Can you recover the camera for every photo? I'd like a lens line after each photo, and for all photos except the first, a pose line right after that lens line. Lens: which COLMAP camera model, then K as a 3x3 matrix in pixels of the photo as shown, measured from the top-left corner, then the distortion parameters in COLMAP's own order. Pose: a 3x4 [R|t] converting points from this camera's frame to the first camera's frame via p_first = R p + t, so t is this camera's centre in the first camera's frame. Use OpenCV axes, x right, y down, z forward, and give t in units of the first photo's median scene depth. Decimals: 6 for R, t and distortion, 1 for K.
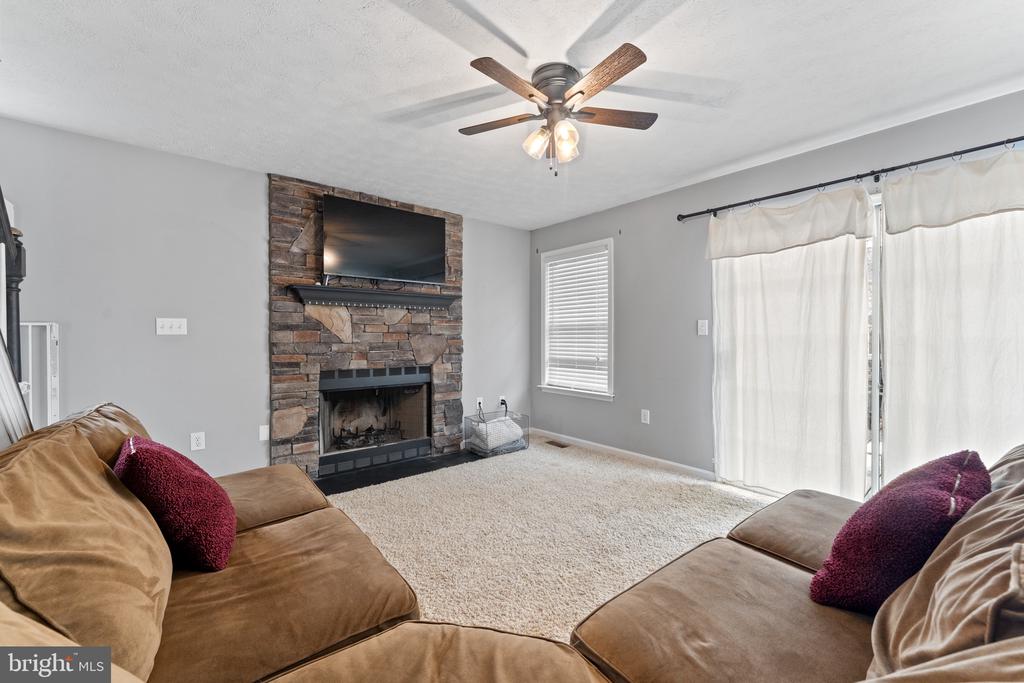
lens RADIAL K [[417.2, 0, 513.5], [0, 417.2, 338.2], [0, 0, 1]] dist [0.000421, 0.000313]
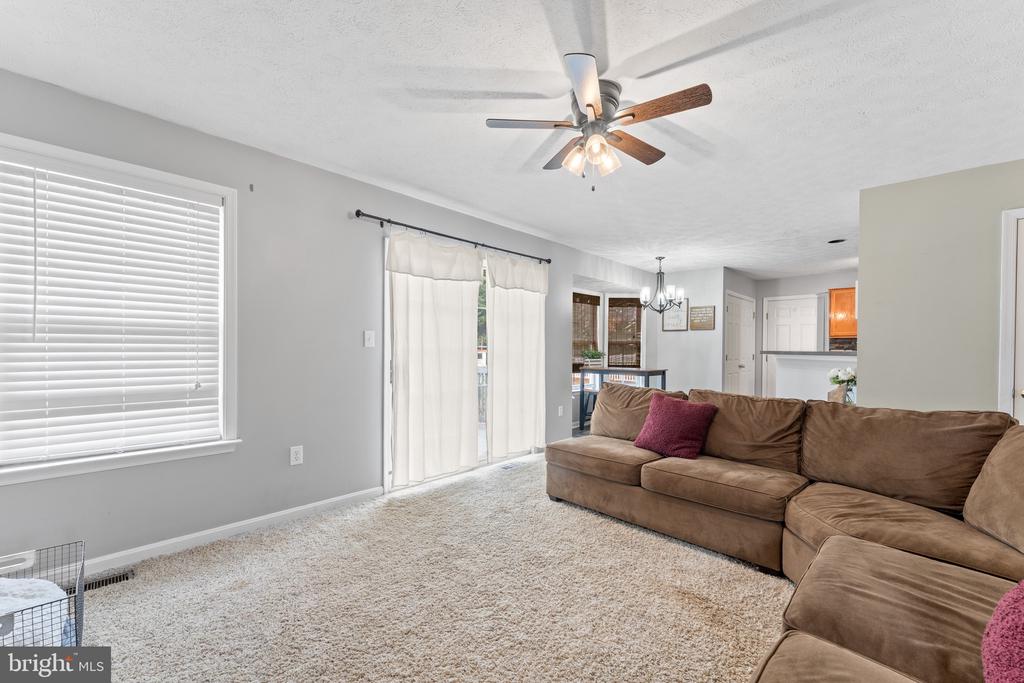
lens RADIAL K [[417.2, 0, 516.2], [0, 417.2, 351.3], [0, 0, 1]] dist [0.000421, 0.000313]
pose [[-0.123310, -0.007716, 0.992338, -0.464900], [-0.004833, 0.999963, 0.007175, -0.004891], [-0.992356, -0.003911, -0.123342, 0.694998]]
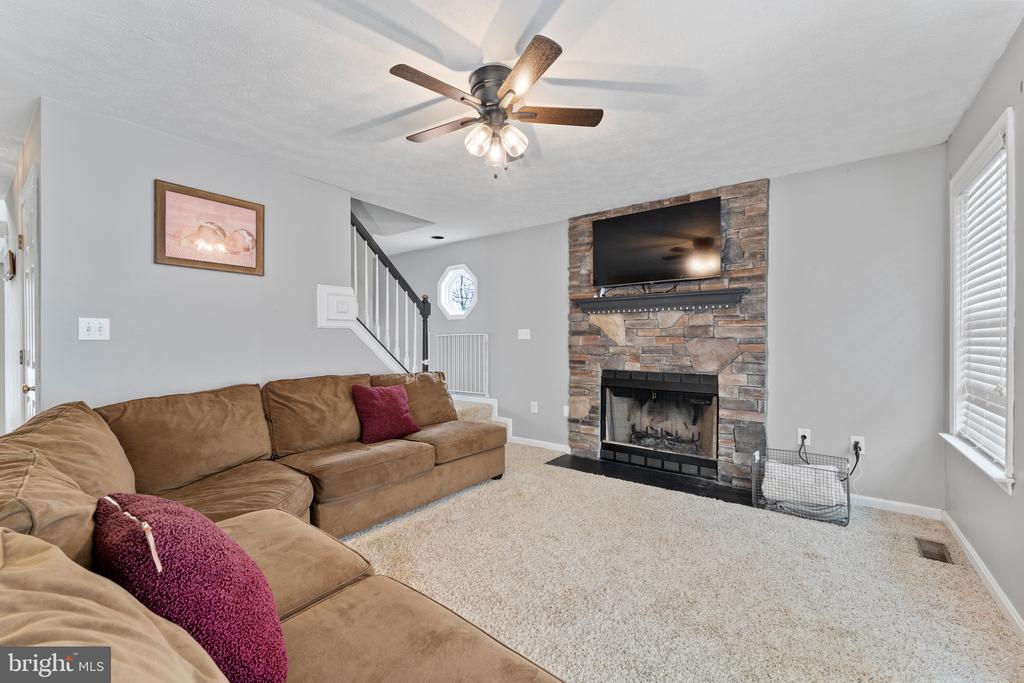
lens RADIAL K [[417.2, 0, 513.4], [0, 417.2, 342.0], [0, 0, 1]] dist [0.000421, 0.000313]
pose [[0.220462, 0.004634, -0.975385, 0.566106], [-0.004171, 0.999984, 0.003808, -0.002164], [0.975387, 0.003229, 0.220477, 0.439015]]
